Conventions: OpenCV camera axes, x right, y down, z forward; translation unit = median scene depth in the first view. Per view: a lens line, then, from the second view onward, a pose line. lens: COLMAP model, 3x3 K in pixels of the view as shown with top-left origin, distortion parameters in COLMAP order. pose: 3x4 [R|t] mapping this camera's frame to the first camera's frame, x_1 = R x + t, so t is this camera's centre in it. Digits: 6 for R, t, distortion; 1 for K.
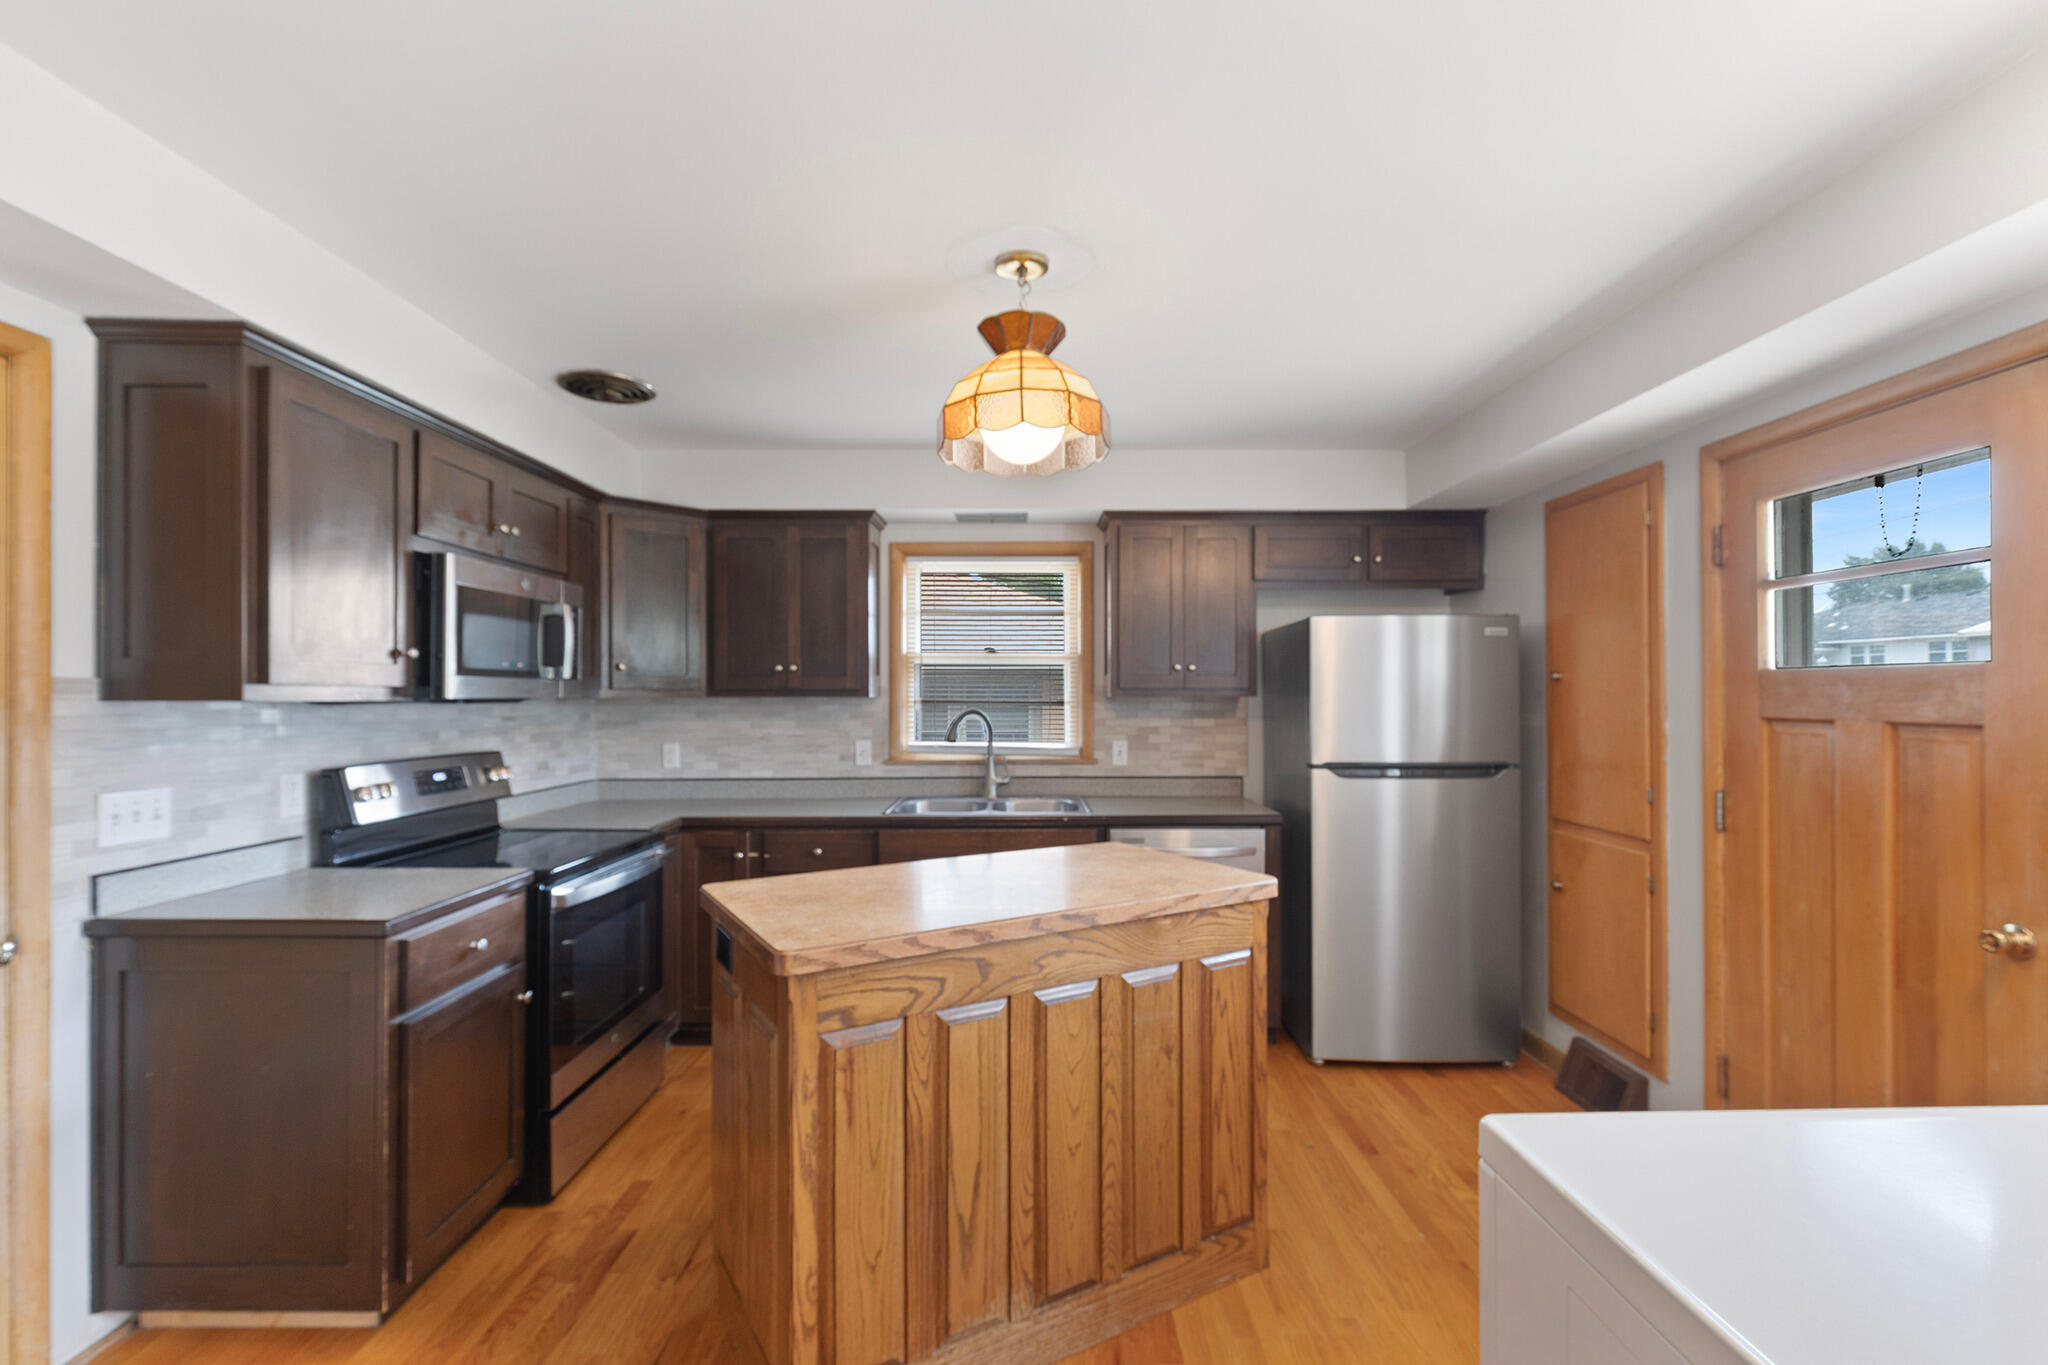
lens RADIAL K [[916.8, 0, 1029.3], [0, 916.8, 677.3], [0, 0, 1]] dist [0.003412, -0.000045]
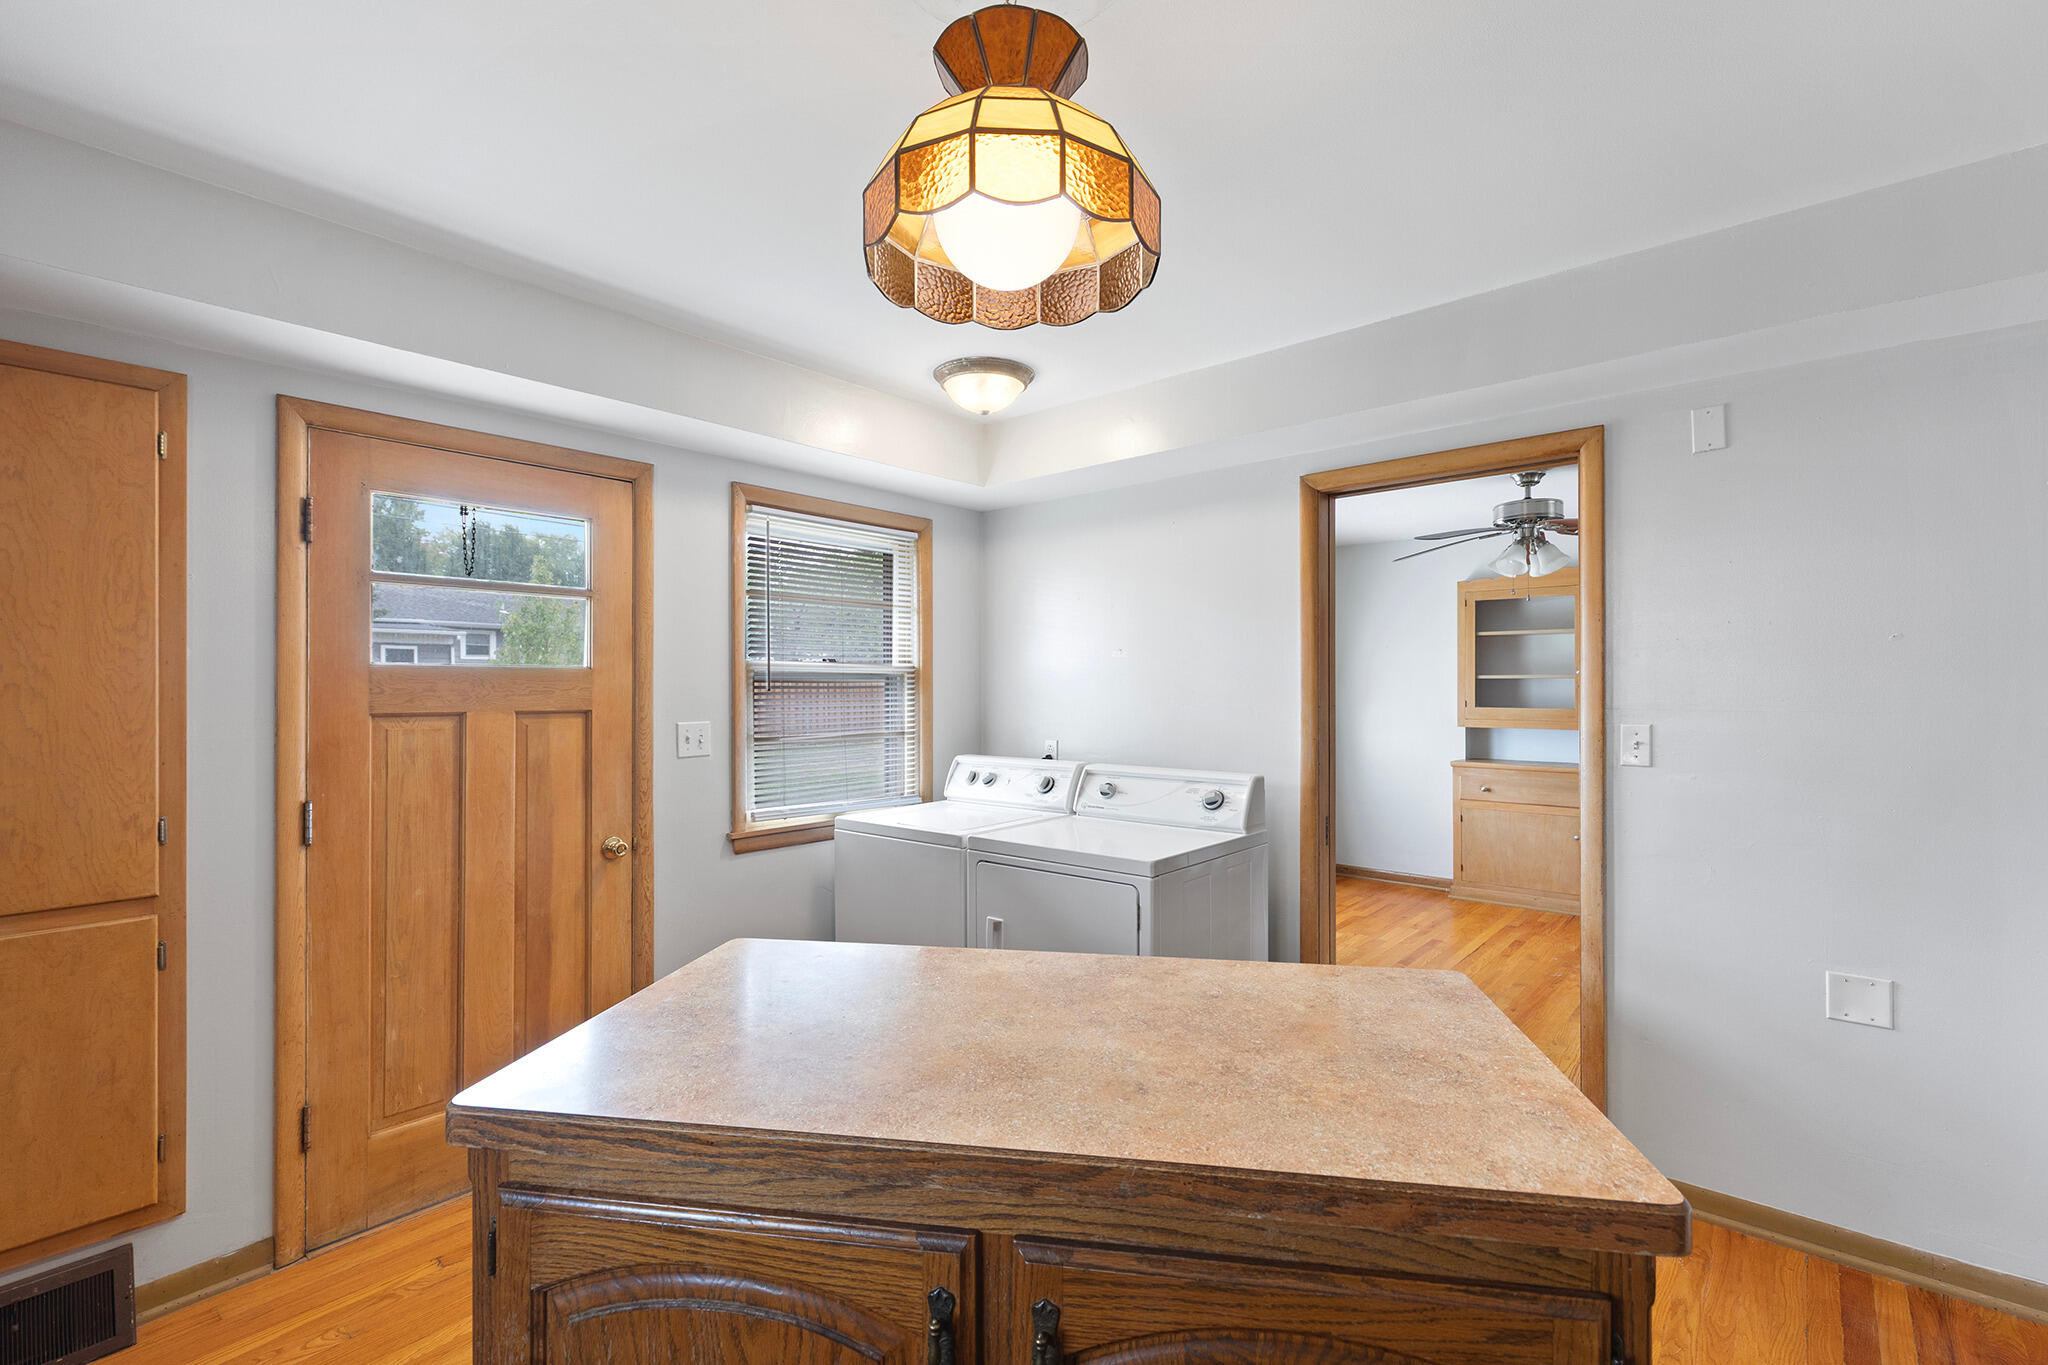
lens RADIAL K [[911.0, 0, 1024.0], [0, 911.0, 682.5], [0, 0, 1]] dist [0.004399, 0.000254]
pose [[-0.754288, 0.008876, 0.656483, -0.242520], [-0.007116, 0.999739, -0.021693, 0.018574], [-0.656505, -0.021035, -0.754029, 0.887322]]
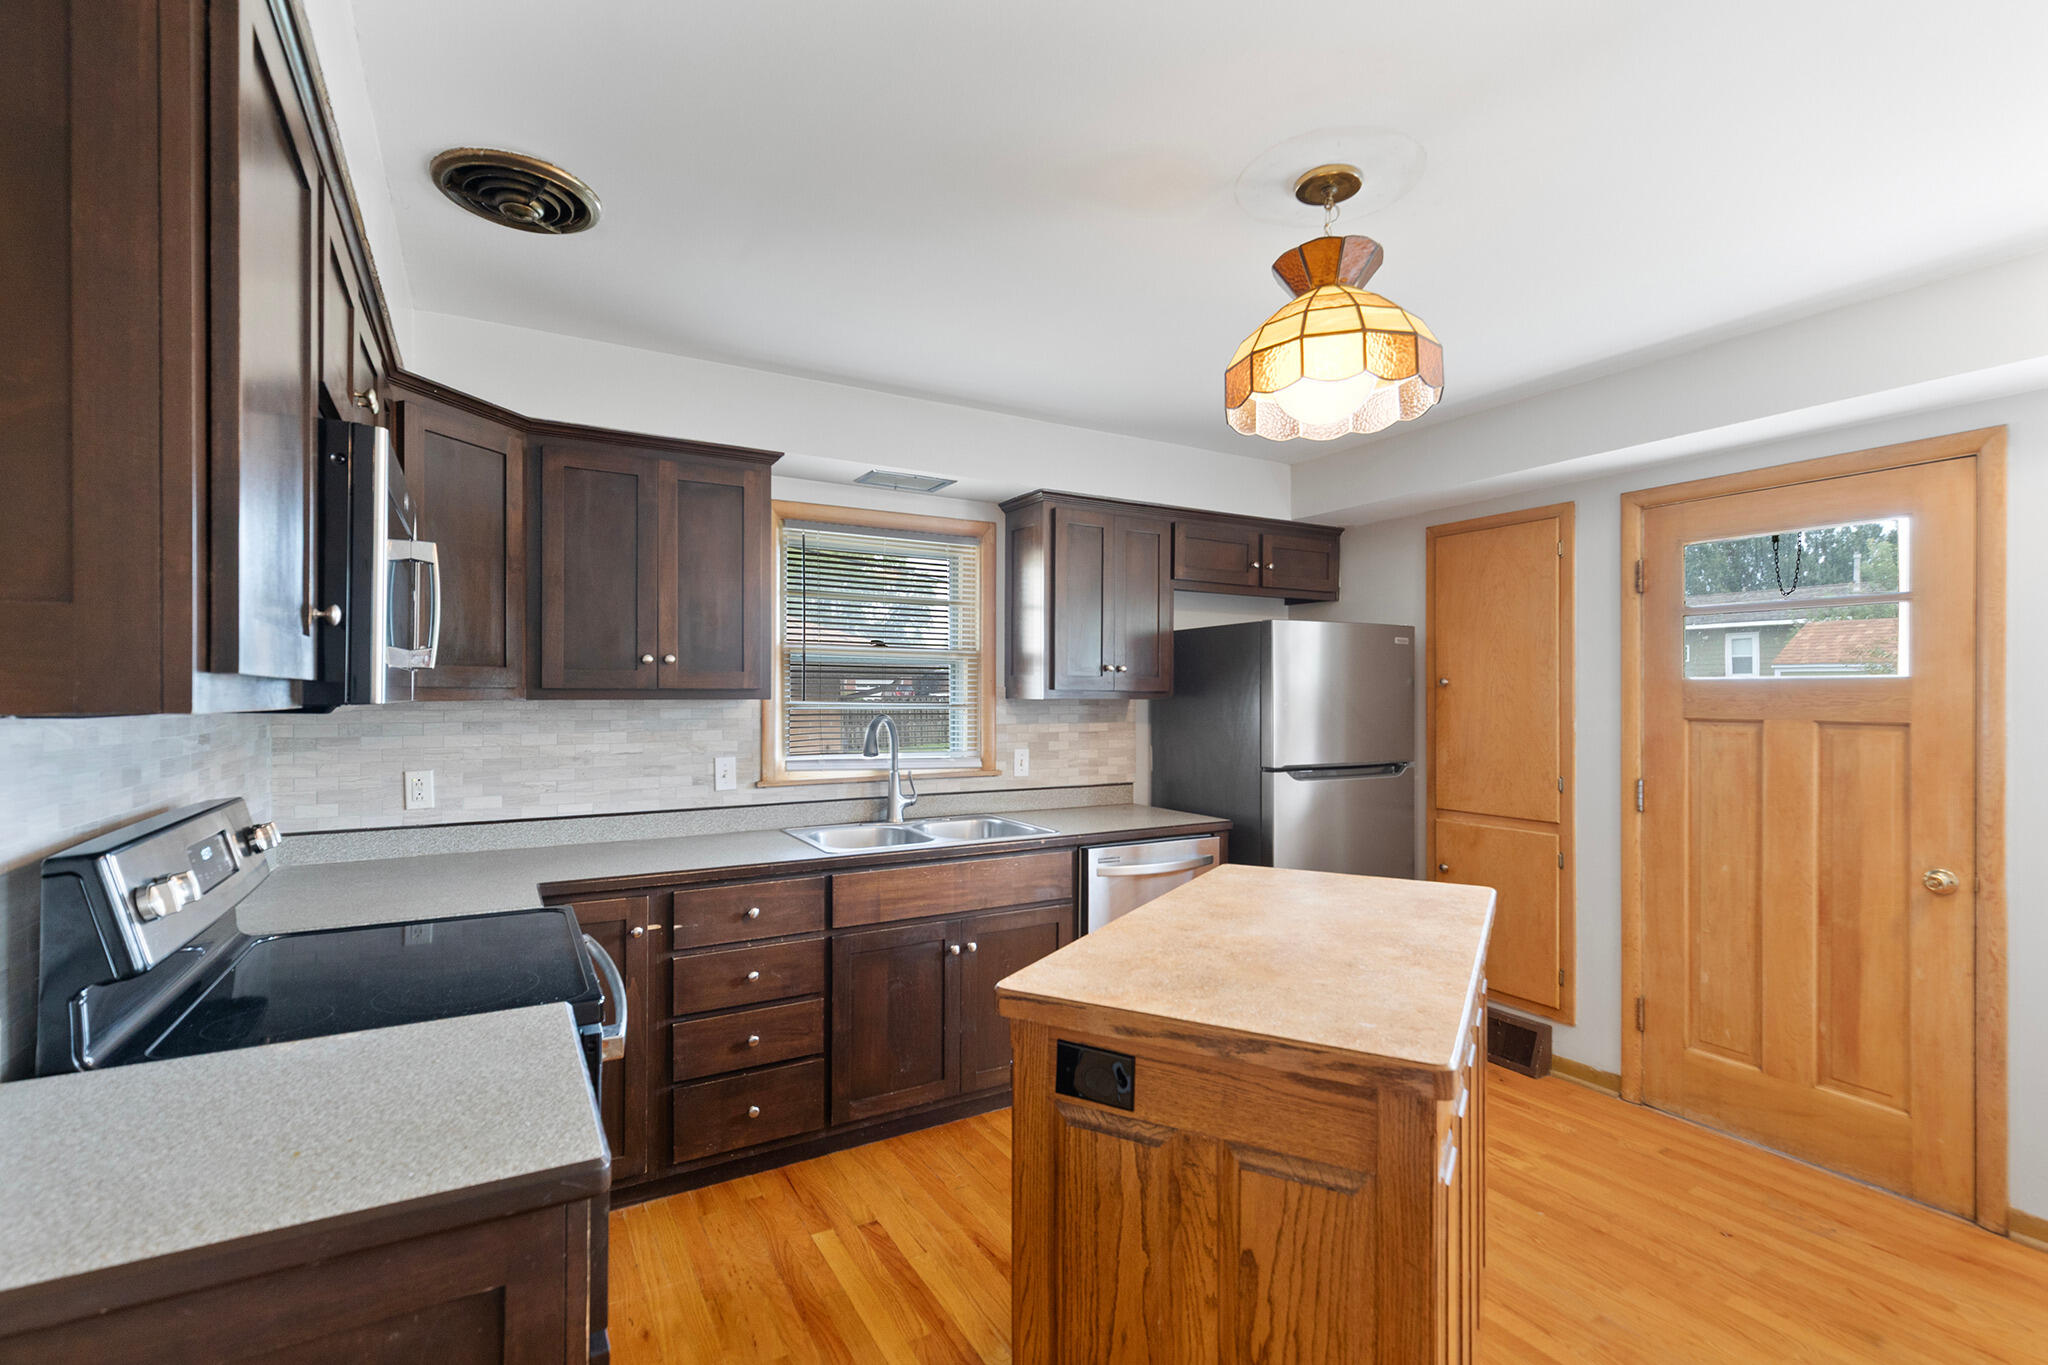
lens RADIAL K [[936.2, 0, 1033.6], [0, 936.2, 686.8], [0, 0, 1]] dist [0.007841, -0.000140]
pose [[0.863227, 0.007575, 0.504760, -0.415030], [-0.012832, 0.999894, 0.006941, 0.002892], [-0.504654, -0.012469, 0.863232, 0.245952]]
